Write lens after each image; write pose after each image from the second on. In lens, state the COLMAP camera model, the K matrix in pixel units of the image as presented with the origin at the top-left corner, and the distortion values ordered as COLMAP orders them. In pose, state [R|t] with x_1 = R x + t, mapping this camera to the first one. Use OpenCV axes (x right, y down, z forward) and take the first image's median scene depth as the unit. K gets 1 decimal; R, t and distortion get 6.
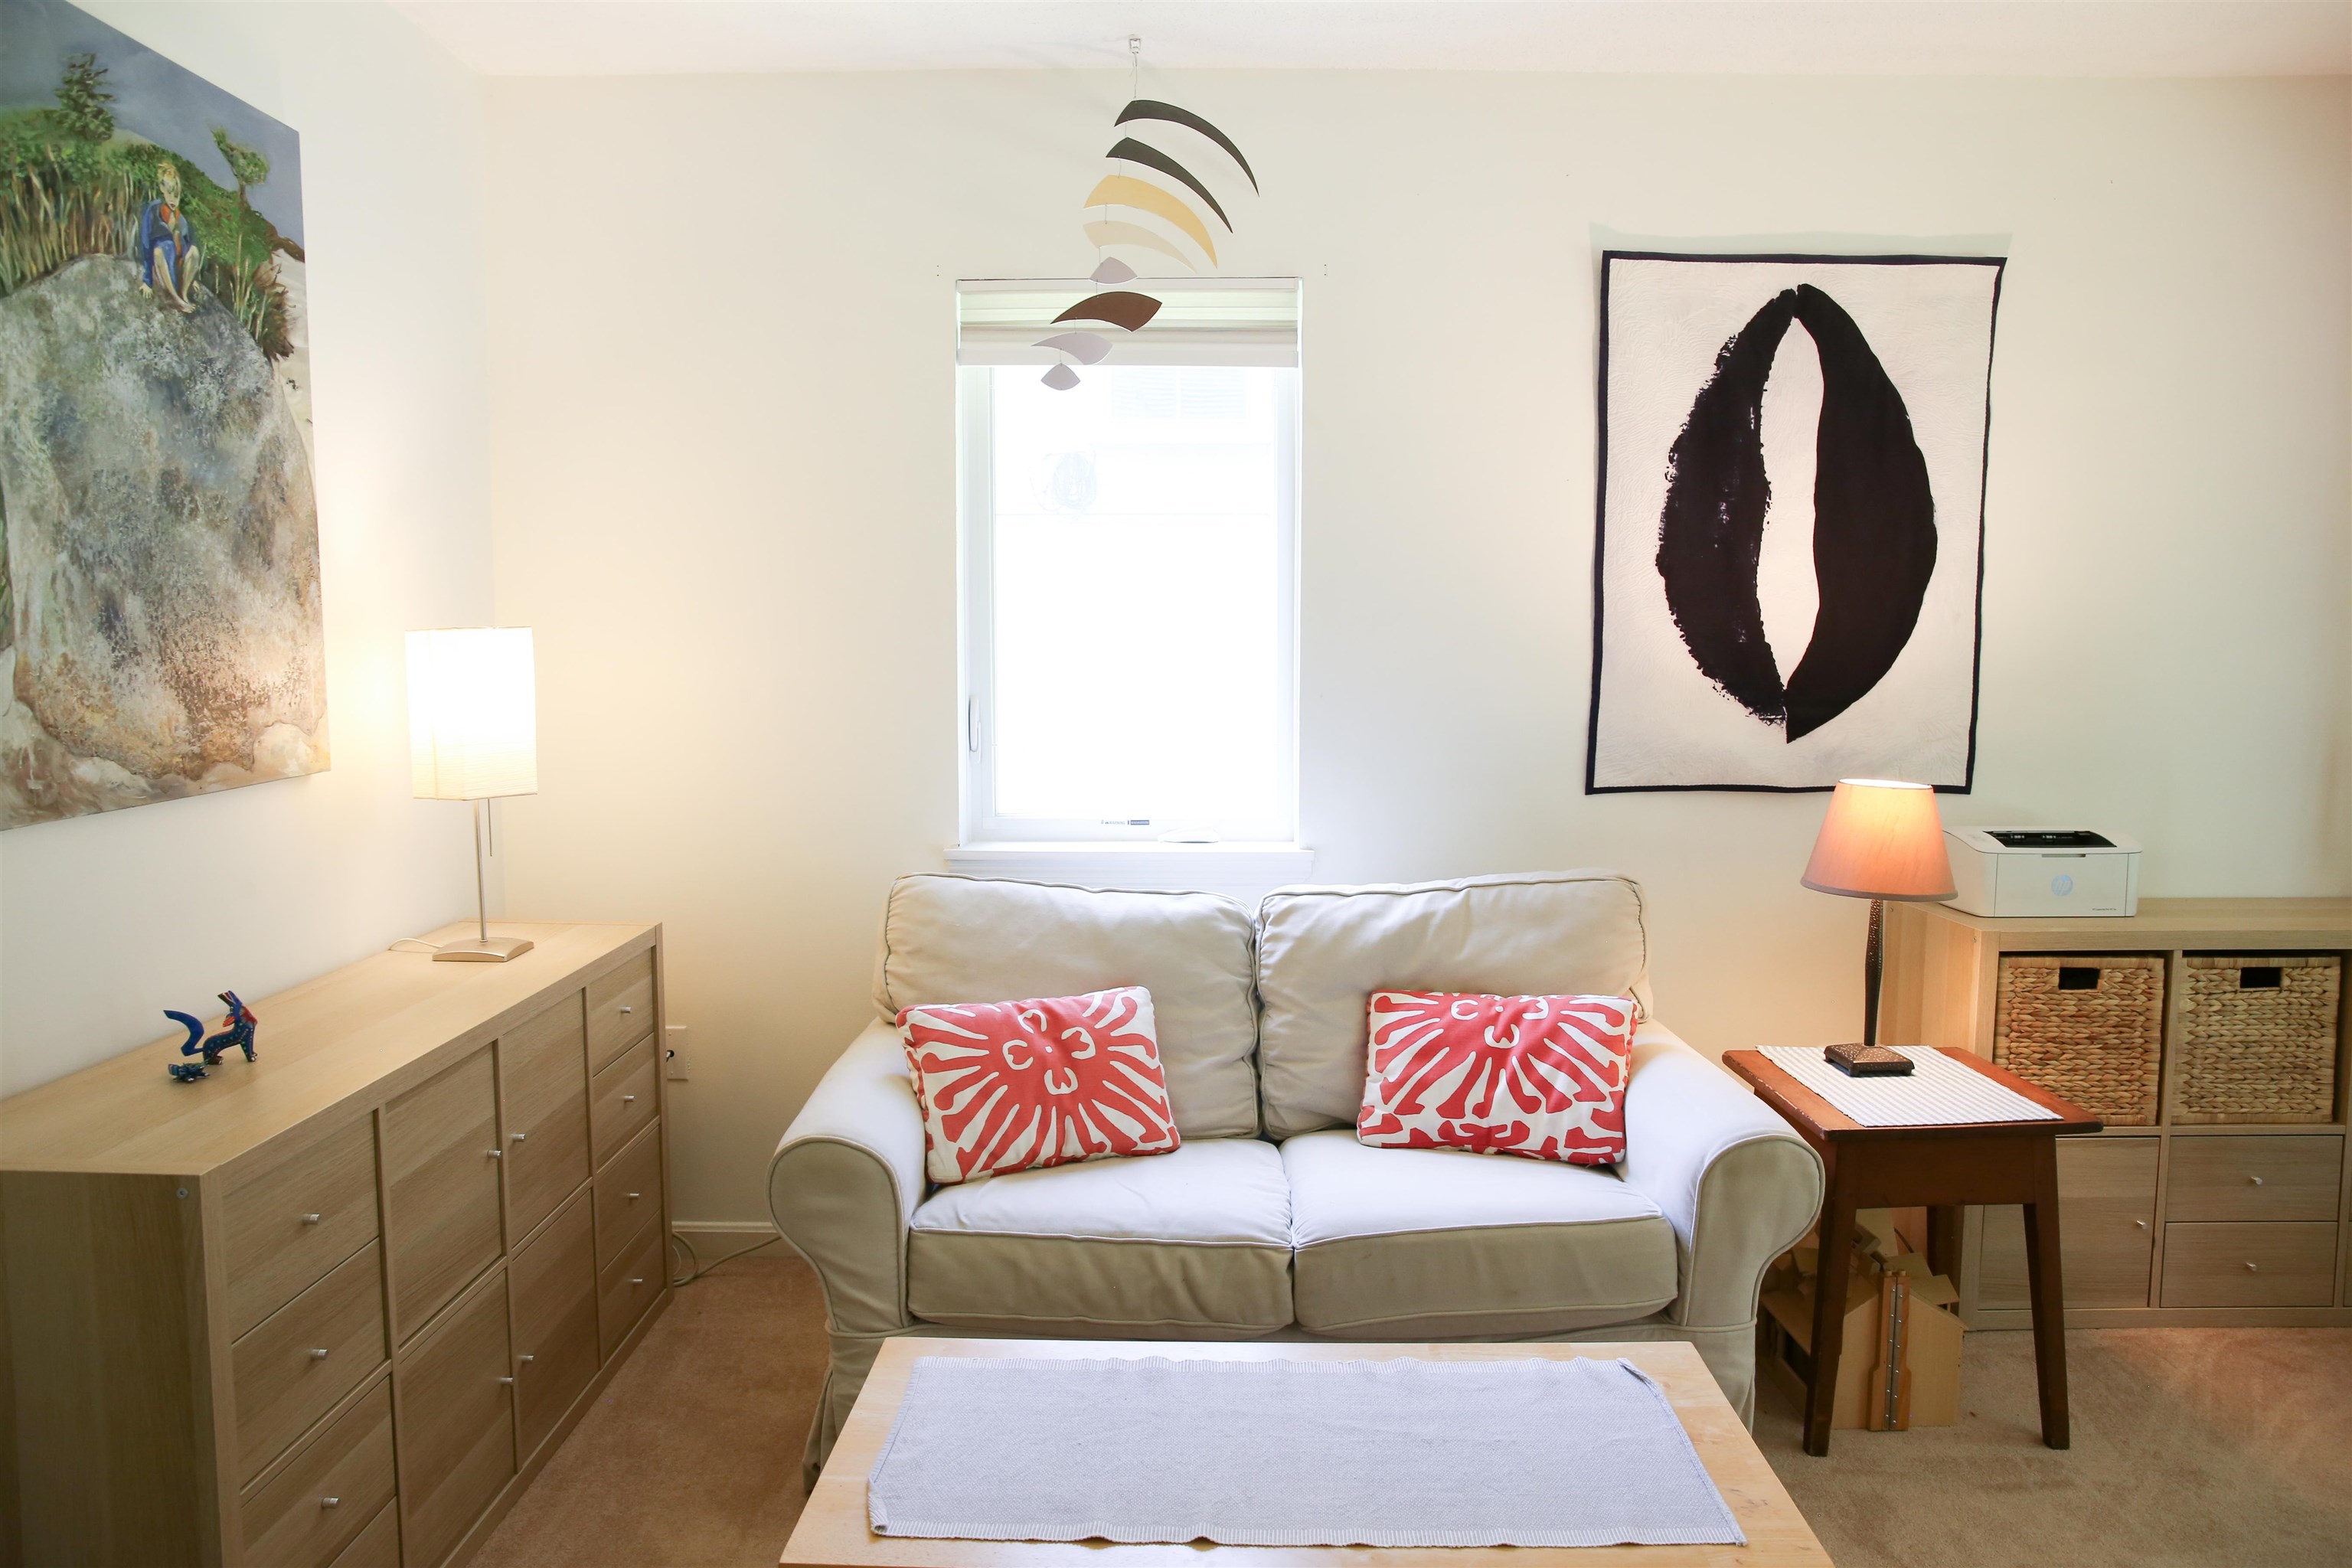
lens RADIAL K [[1610.7, 0, 1176.0], [0, 1610.7, 784.0], [0, 0, 1]] dist [-0.110664, 0.080465]
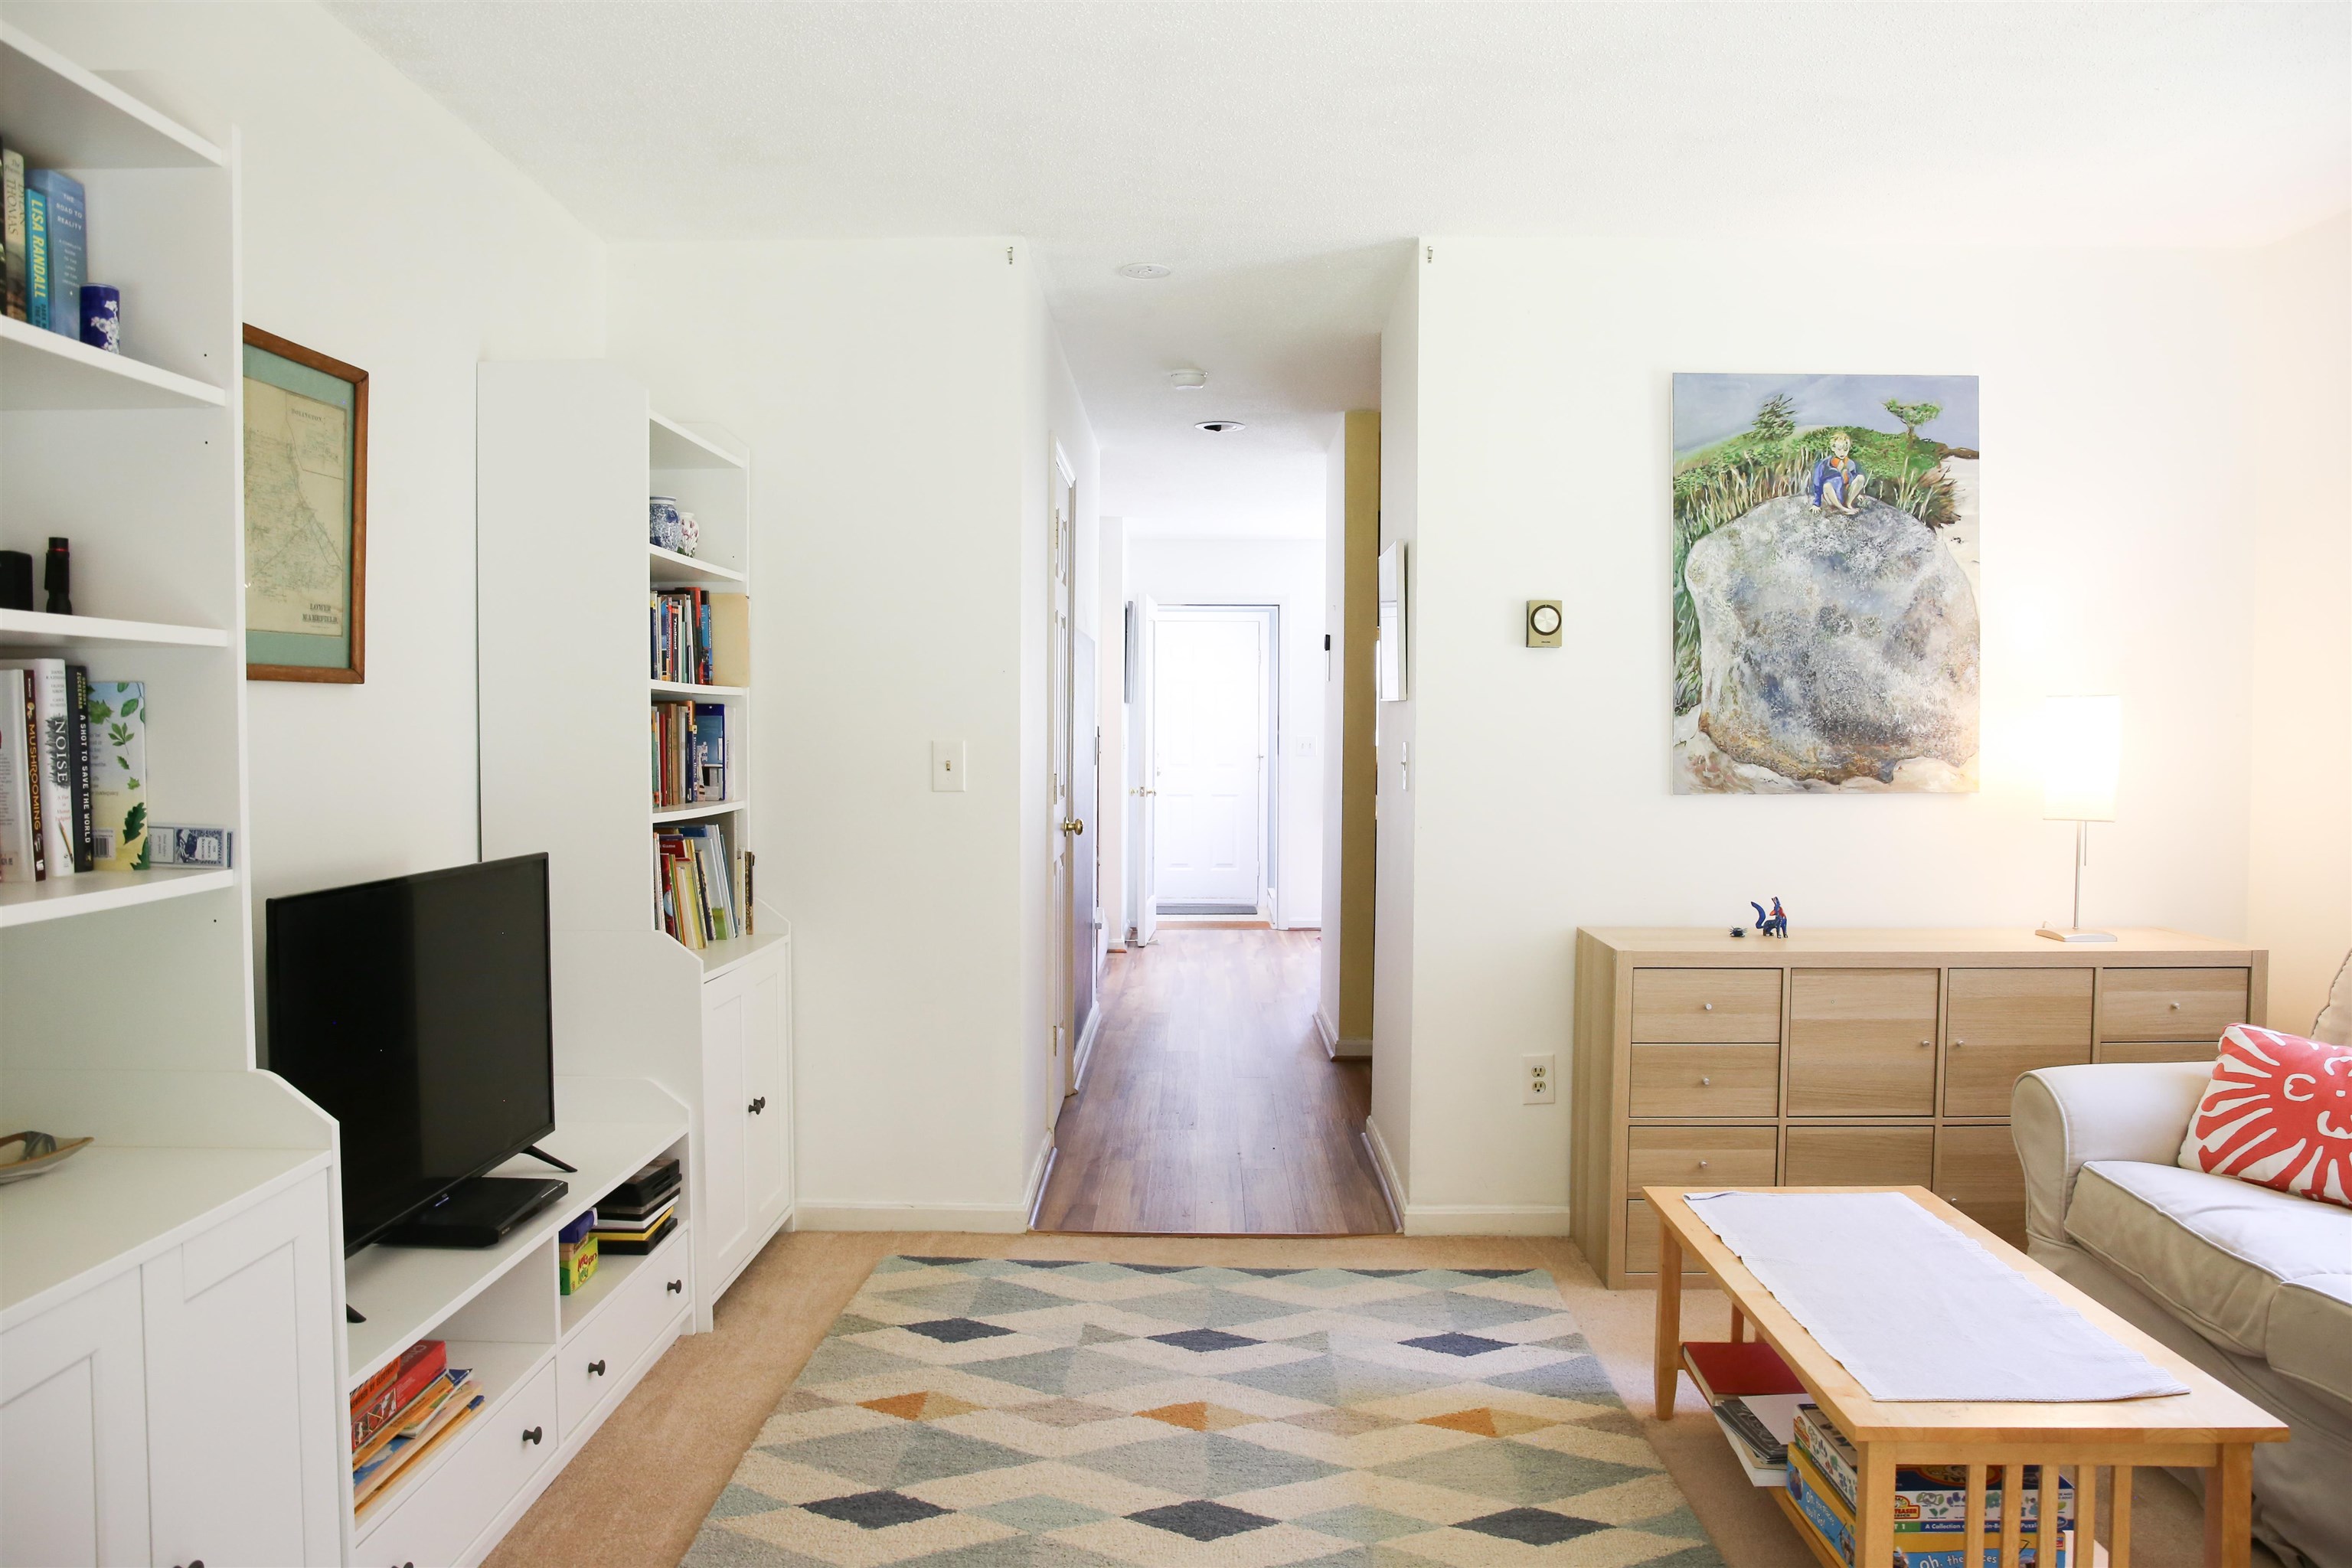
lens RADIAL K [[1610.7, 0, 1176.0], [0, 1610.7, 784.0], [0, 0, 1]] dist [-0.110664, 0.080465]
pose [[-0.008920, 0.032123, -0.999444, 0.903305], [-0.098714, 0.994574, 0.032848, 0.008952], [0.995076, 0.098952, -0.005701, 0.232808]]
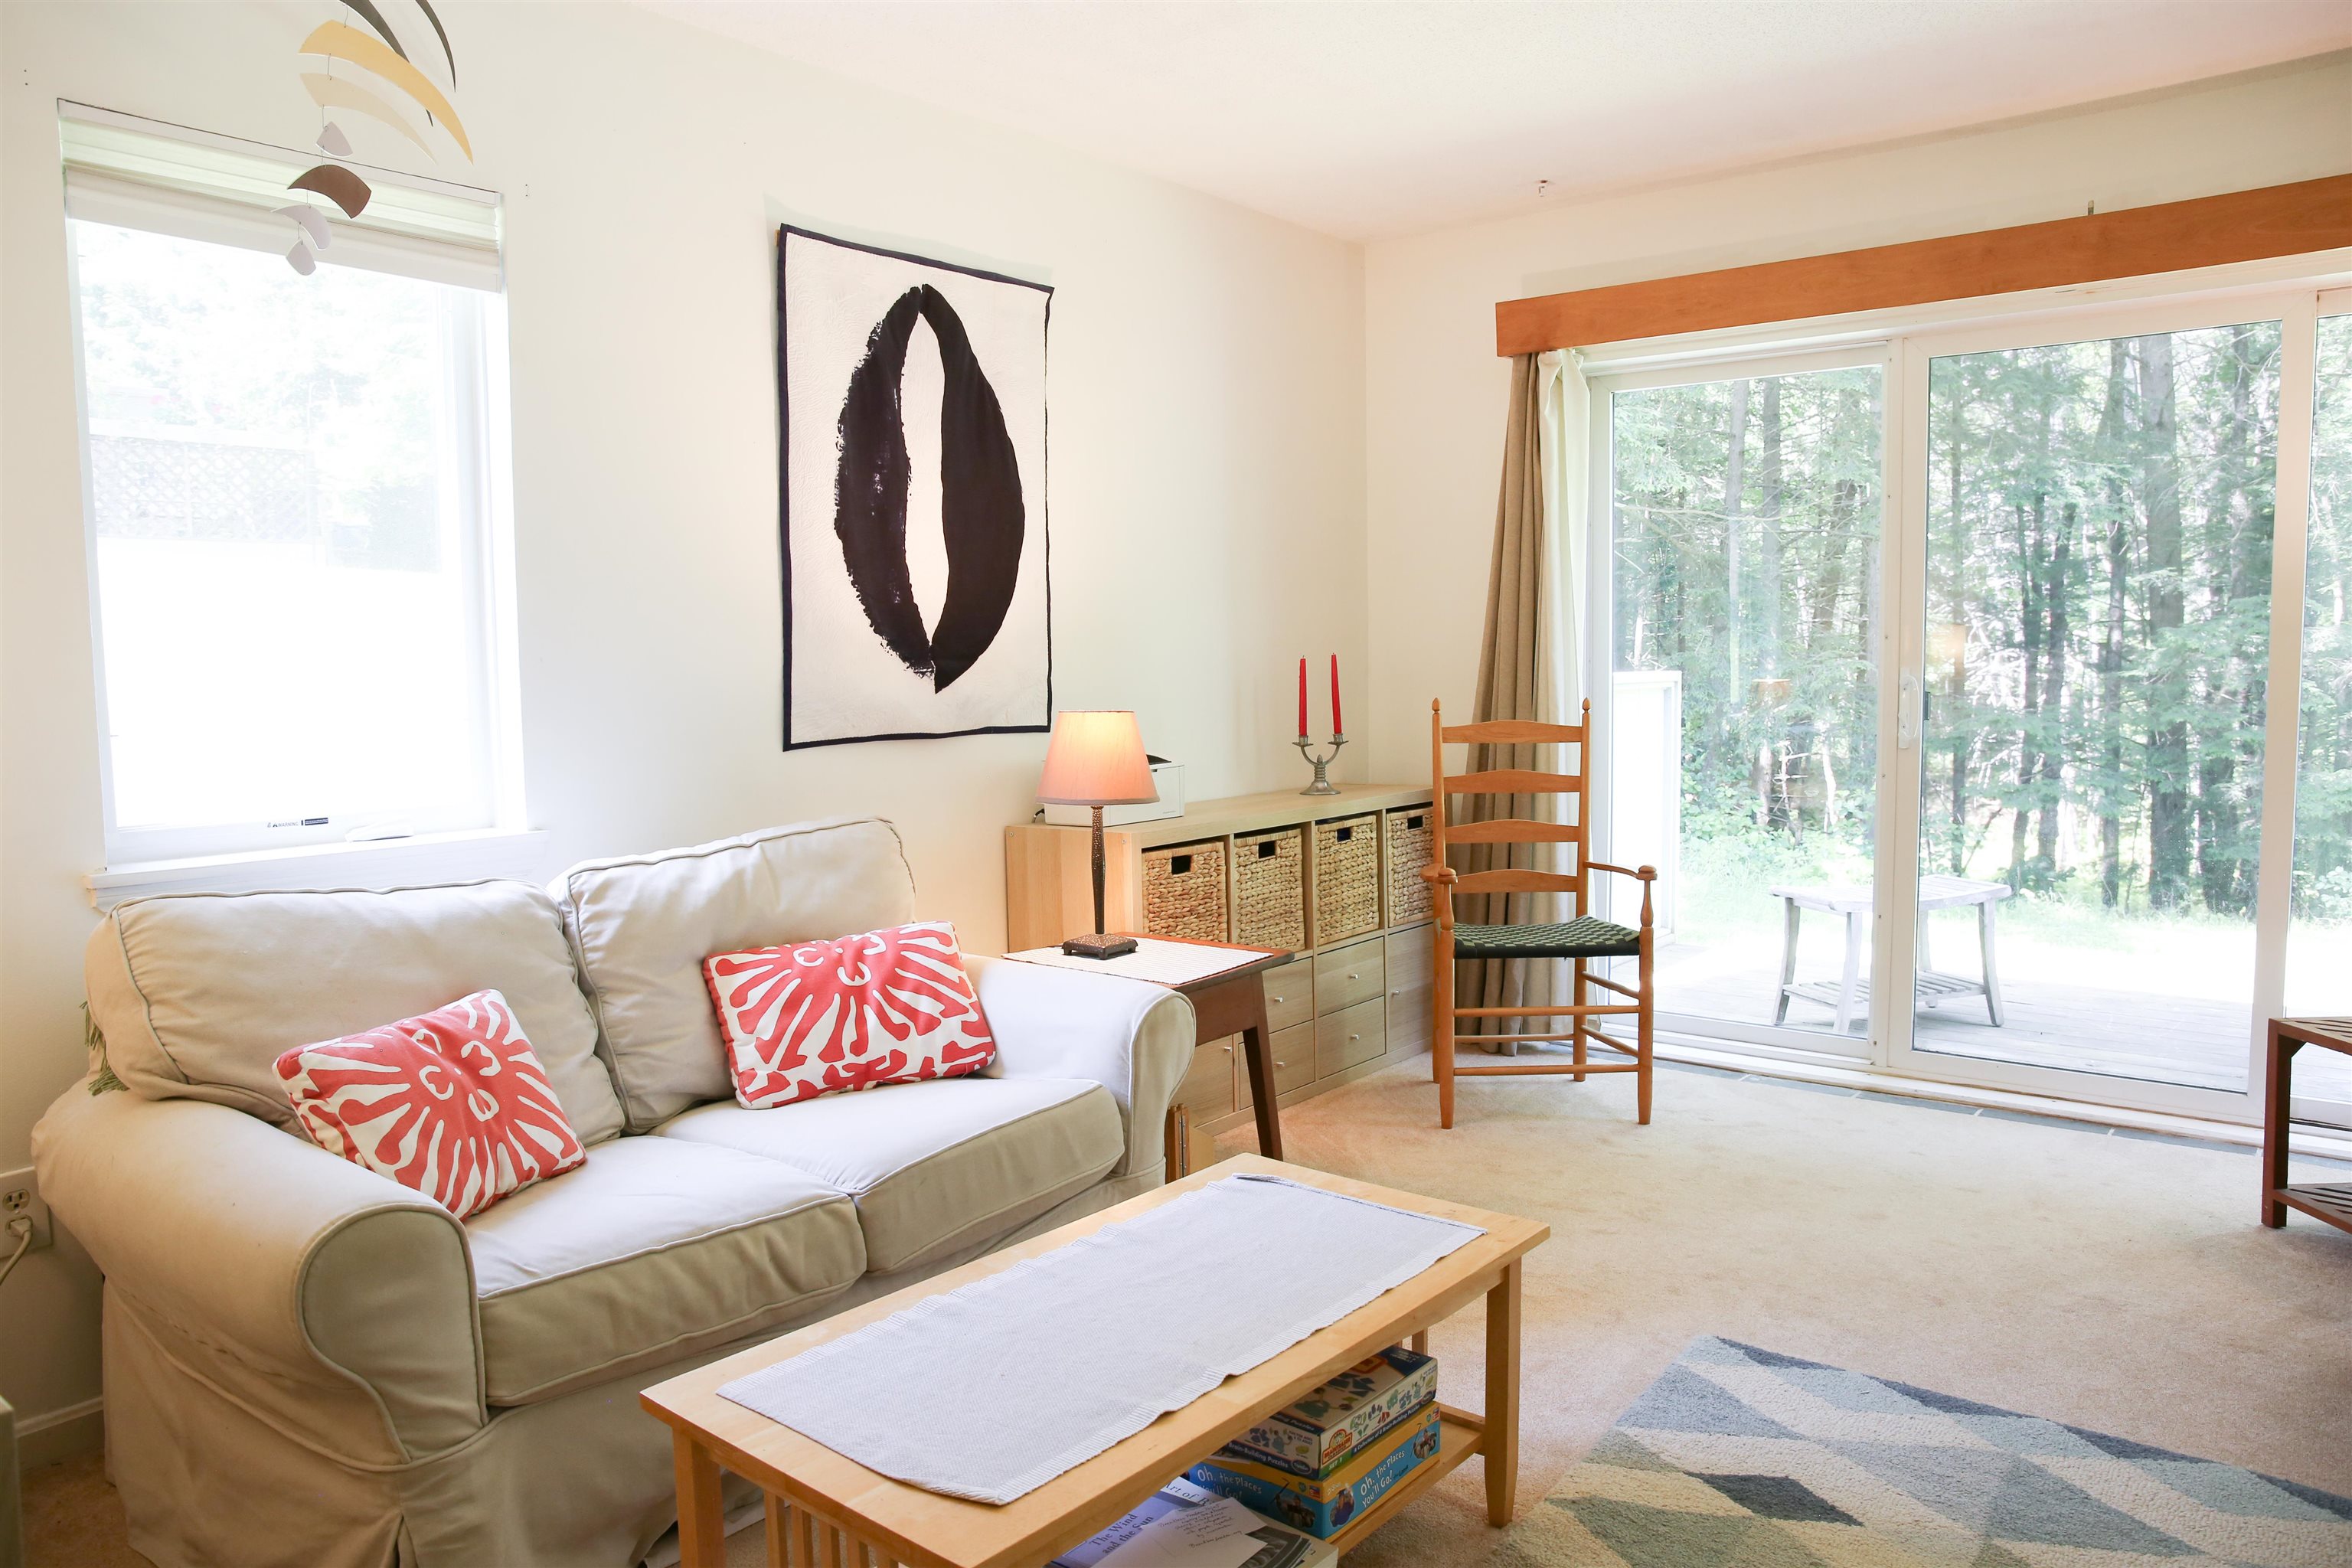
lens RADIAL K [[1610.7, 0, 1176.0], [0, 1610.7, 784.0], [0, 0, 1]] dist [-0.110664, 0.080465]
pose [[0.623750, -0.072462, 0.778258, -0.459311], [0.090021, 0.995728, 0.020561, 0.034593], [-0.776423, 0.057235, 0.627608, 0.195335]]
